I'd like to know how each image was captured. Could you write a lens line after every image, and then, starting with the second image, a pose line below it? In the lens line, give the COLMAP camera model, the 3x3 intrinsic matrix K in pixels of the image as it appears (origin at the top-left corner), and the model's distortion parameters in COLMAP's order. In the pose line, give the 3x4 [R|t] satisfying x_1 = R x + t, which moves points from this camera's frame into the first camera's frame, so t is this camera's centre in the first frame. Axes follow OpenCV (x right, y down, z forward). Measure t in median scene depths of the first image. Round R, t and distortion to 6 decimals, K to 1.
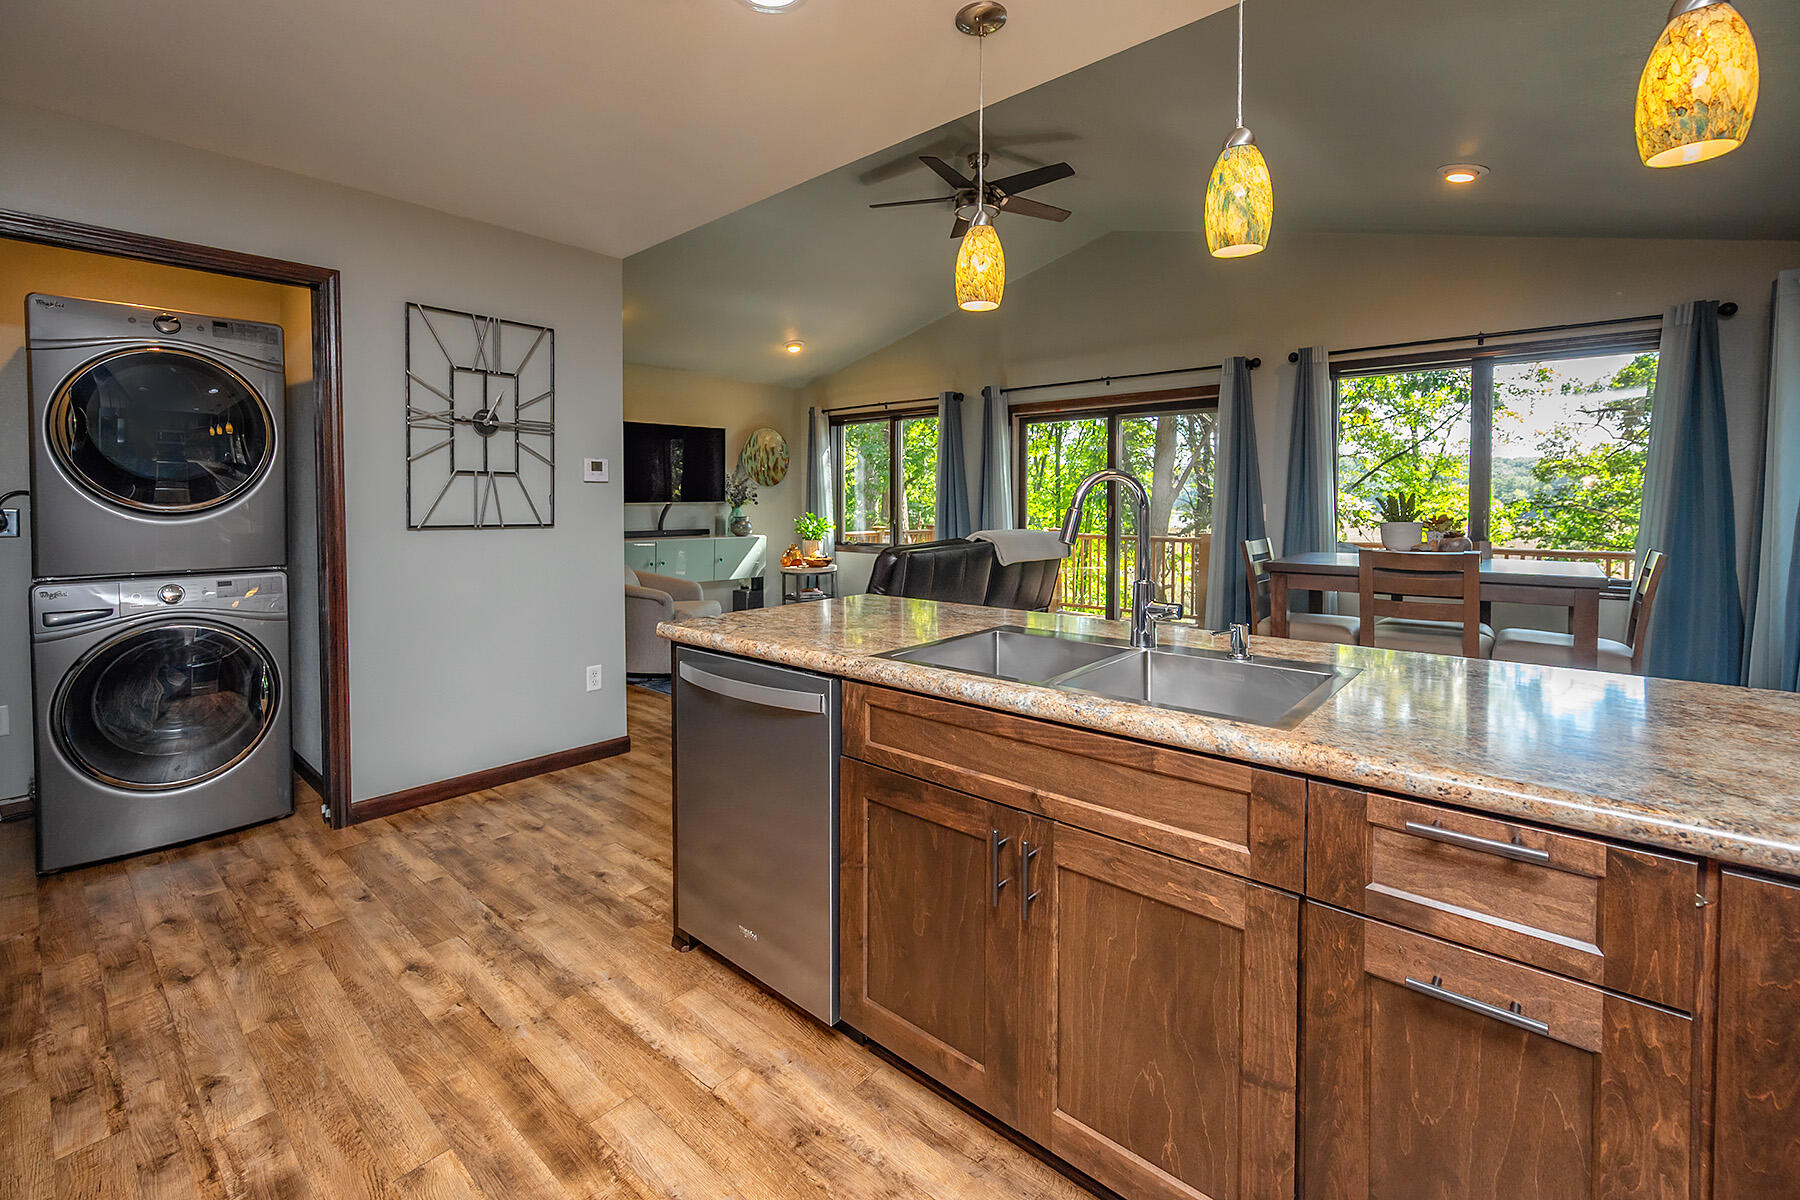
lens RADIAL K [[798.5, 0, 892.9], [0, 798.5, 511.2], [0, 0, 1]] dist [-0.000249, -0.000455]
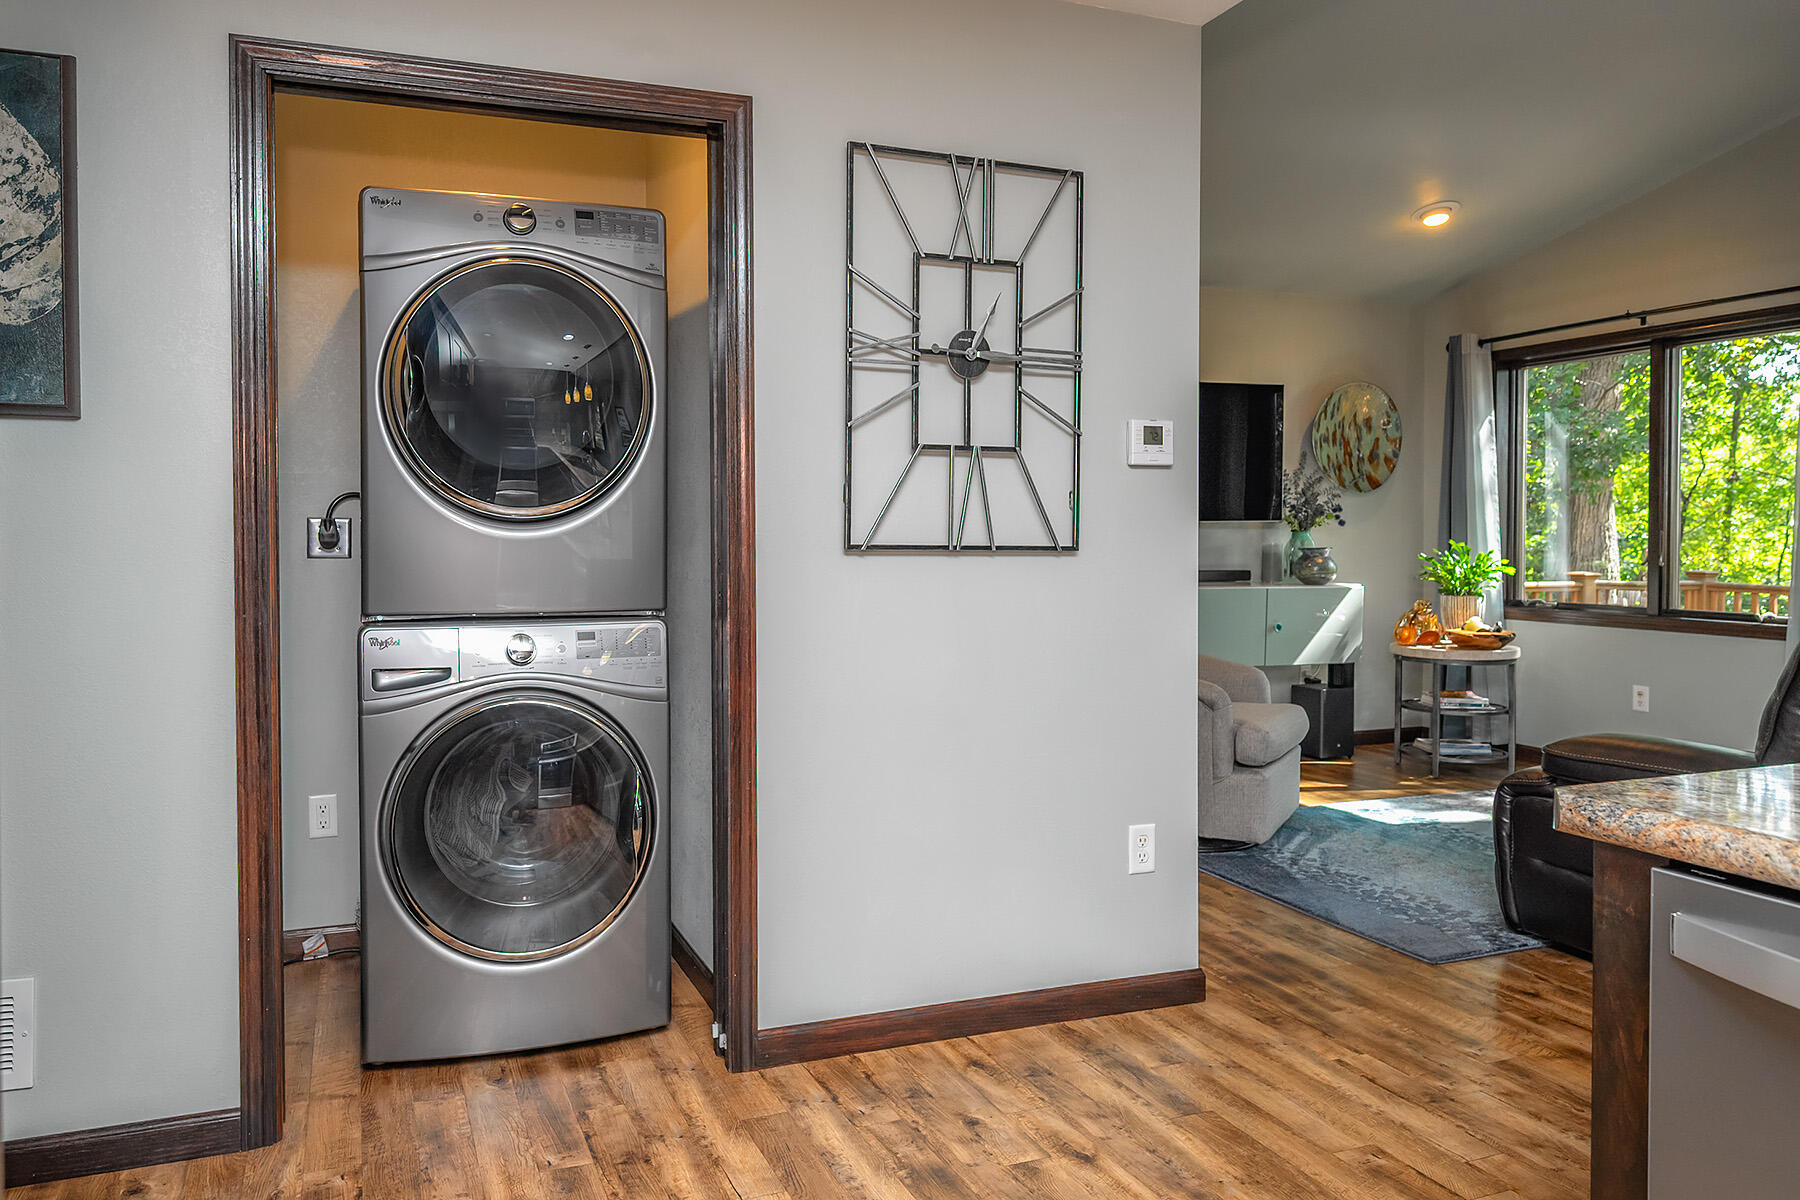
lens RADIAL K [[1220.6, 0, 763.0], [0, 1220.6, 528.2], [0, 0, 1]] dist [0.003784, -0.007295]
pose [[0.872471, -0.002377, -0.488660, -0.236016], [-0.006736, 0.999835, -0.016890, 0.020752], [0.488619, 0.018028, 0.872311, 0.223491]]
